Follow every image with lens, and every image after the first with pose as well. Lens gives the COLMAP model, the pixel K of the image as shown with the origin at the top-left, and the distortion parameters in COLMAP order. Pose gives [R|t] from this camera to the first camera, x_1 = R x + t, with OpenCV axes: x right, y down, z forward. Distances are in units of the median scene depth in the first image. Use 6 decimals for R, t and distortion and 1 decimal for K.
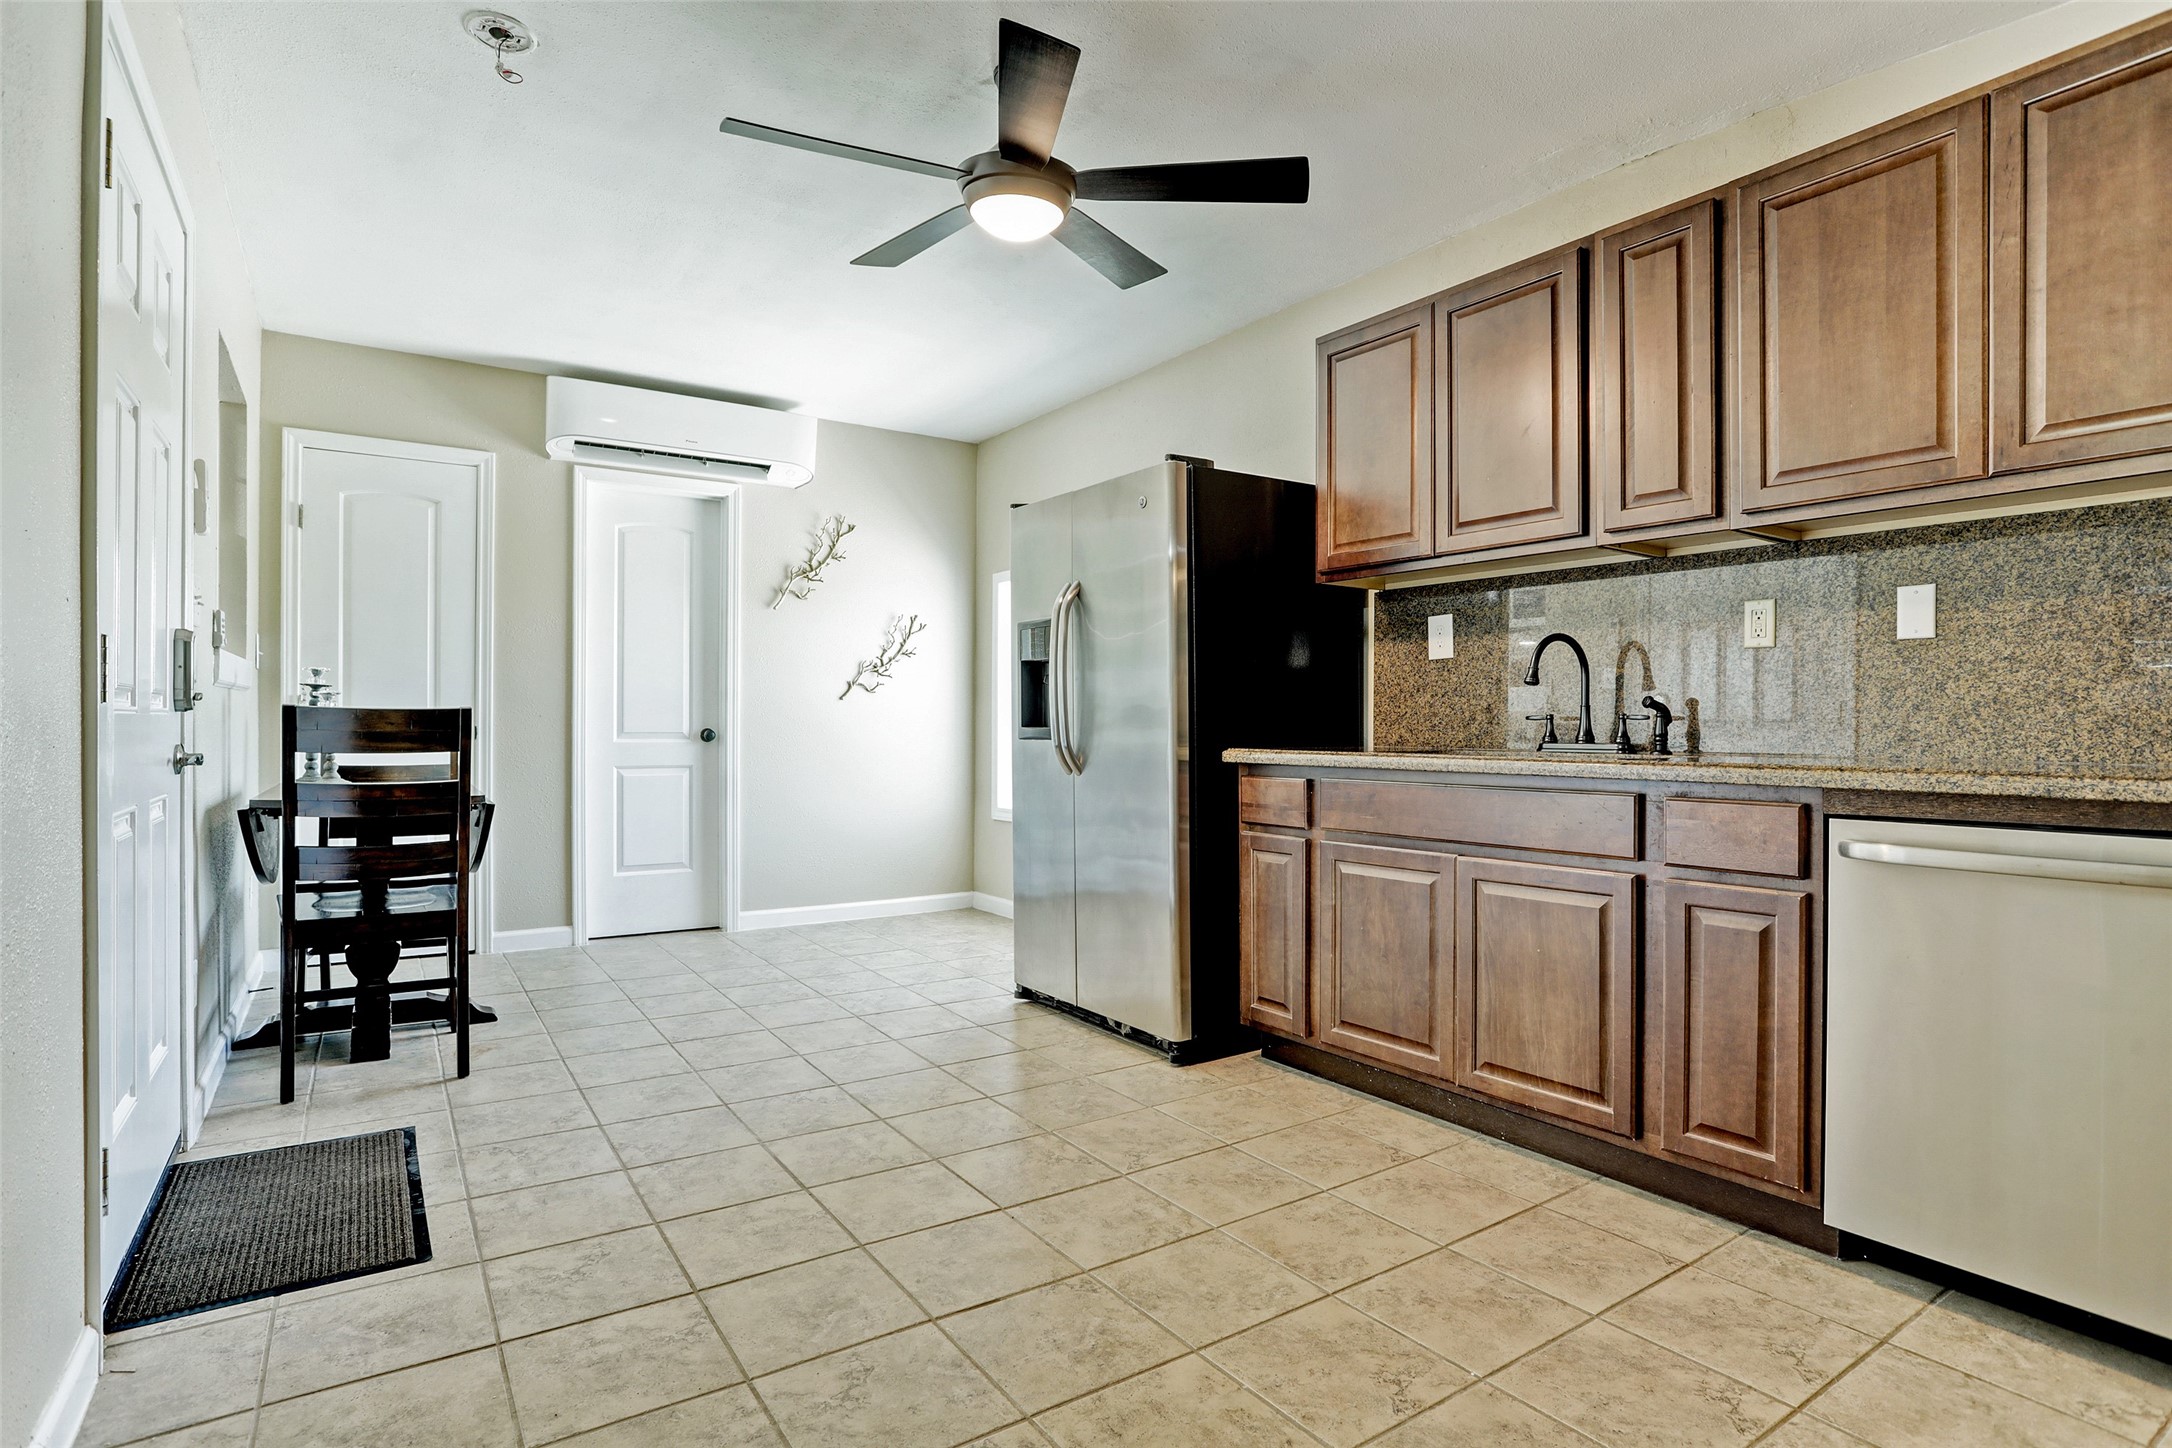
lens RADIAL K [[1076.7, 0, 1086.0], [0, 1076.7, 724.0], [0, 0, 1]] dist [-0.066290, 0.032267]
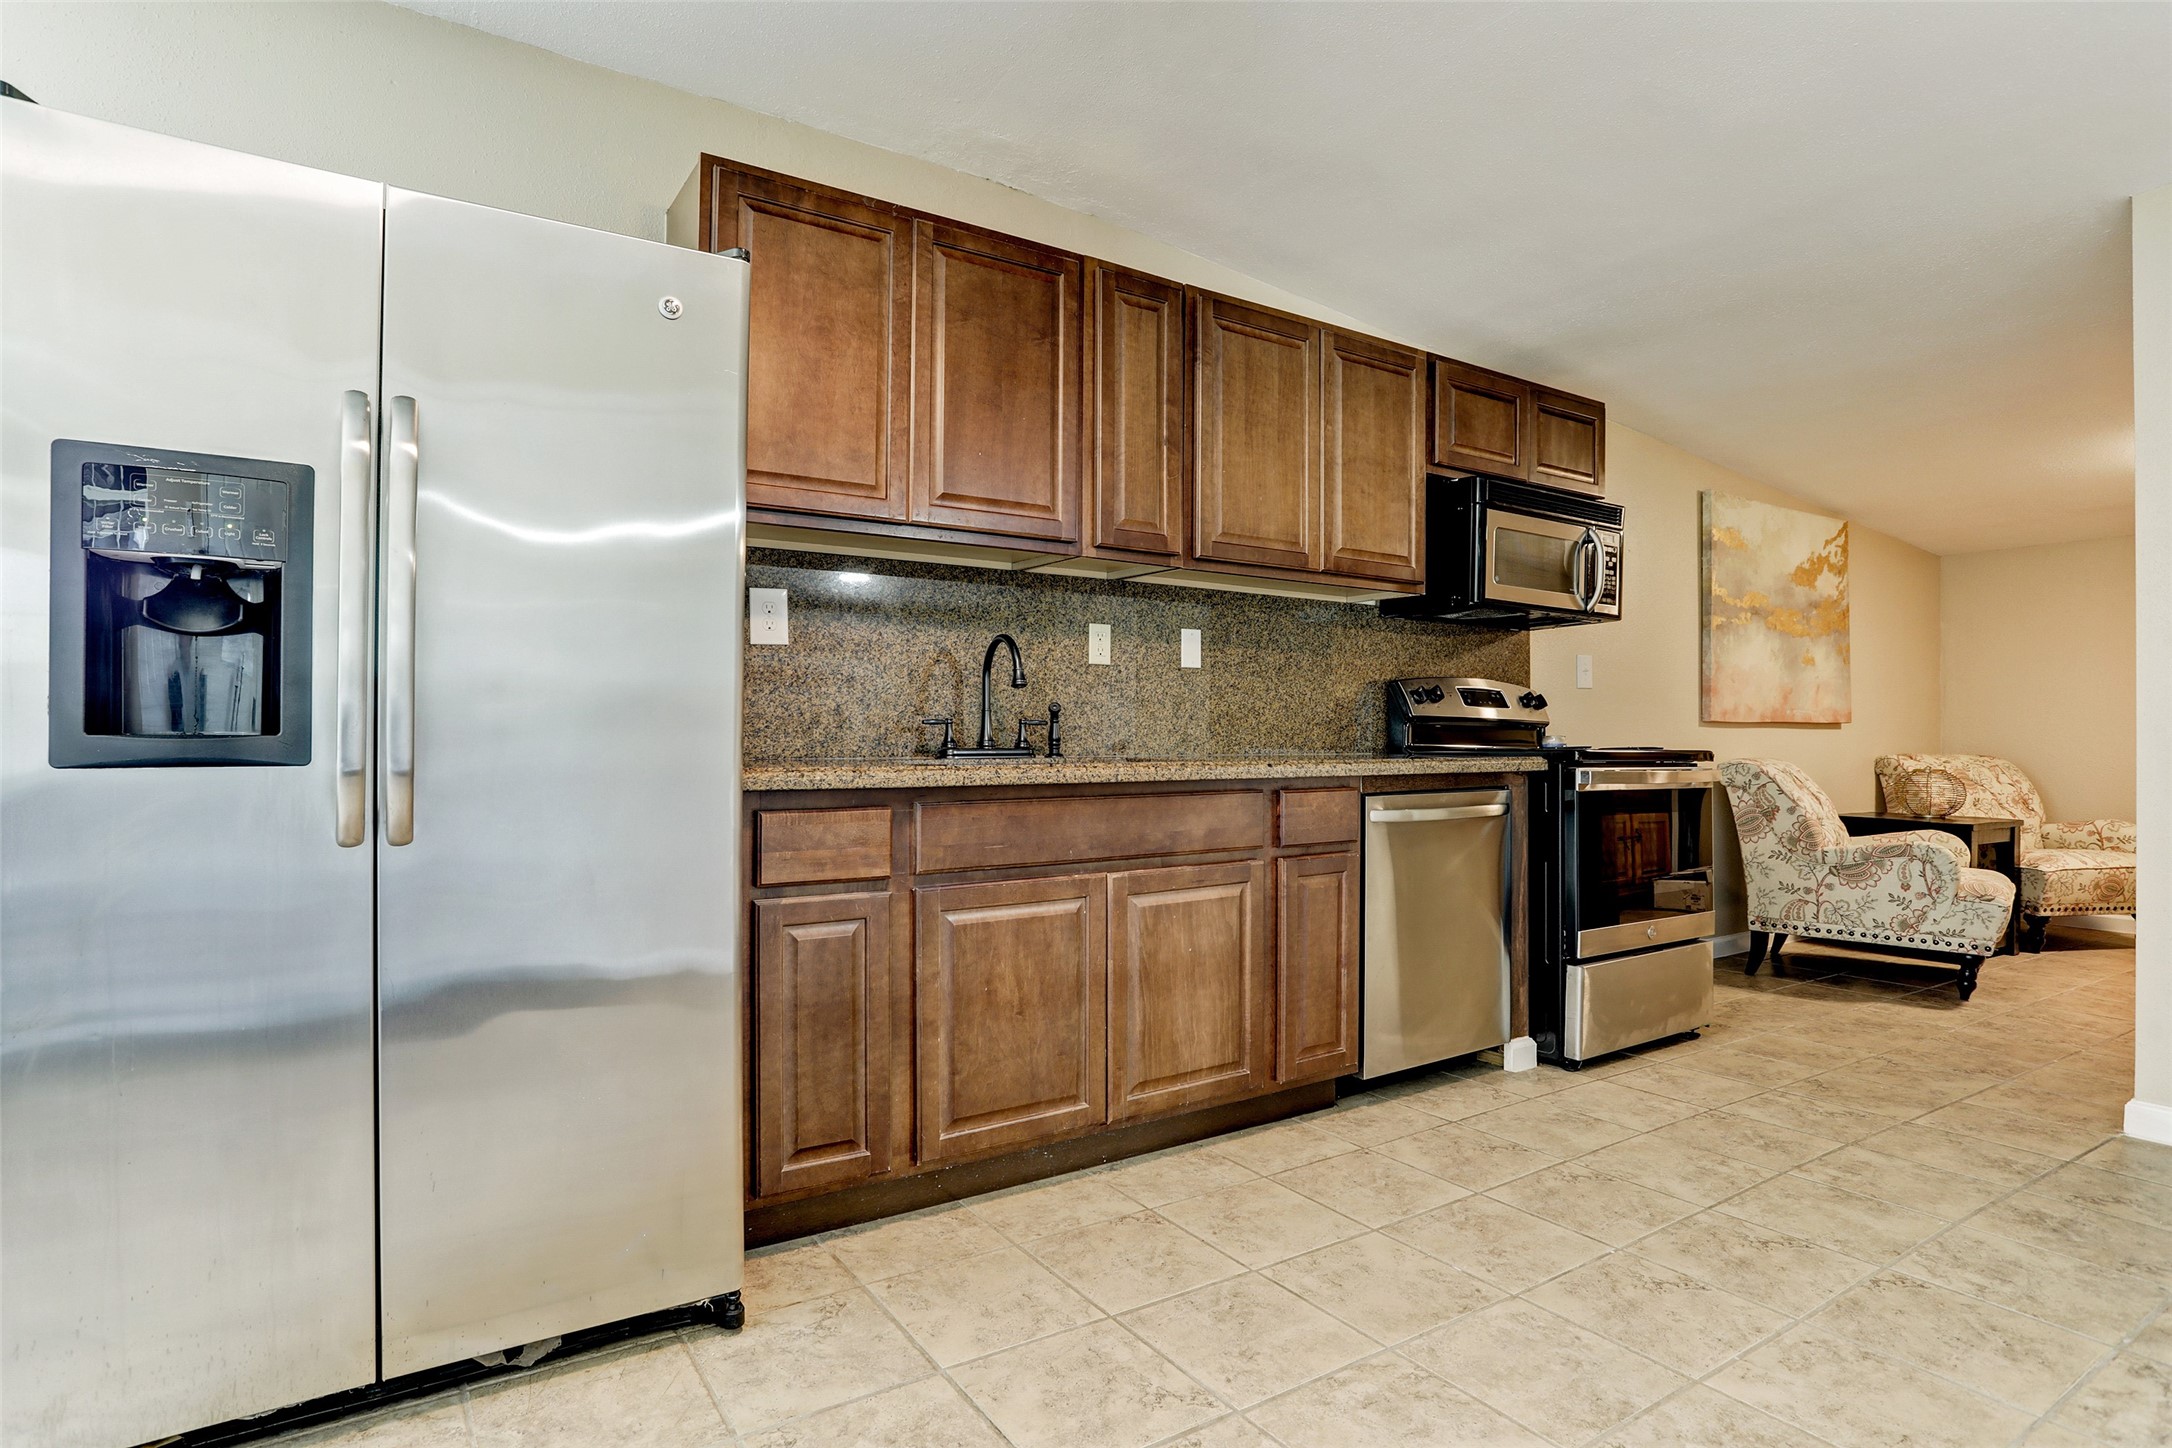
lens RADIAL K [[1086.6, 0, 1037.0], [0, 1086.6, 722.1], [0, 0, 1]] dist [-0.057404, 0.028911]
pose [[0.064199, 0.005051, 0.997924, -0.636596], [-0.004485, 0.999979, -0.004773, -0.002226], [-0.997927, -0.004169, 0.064220, 1.084602]]
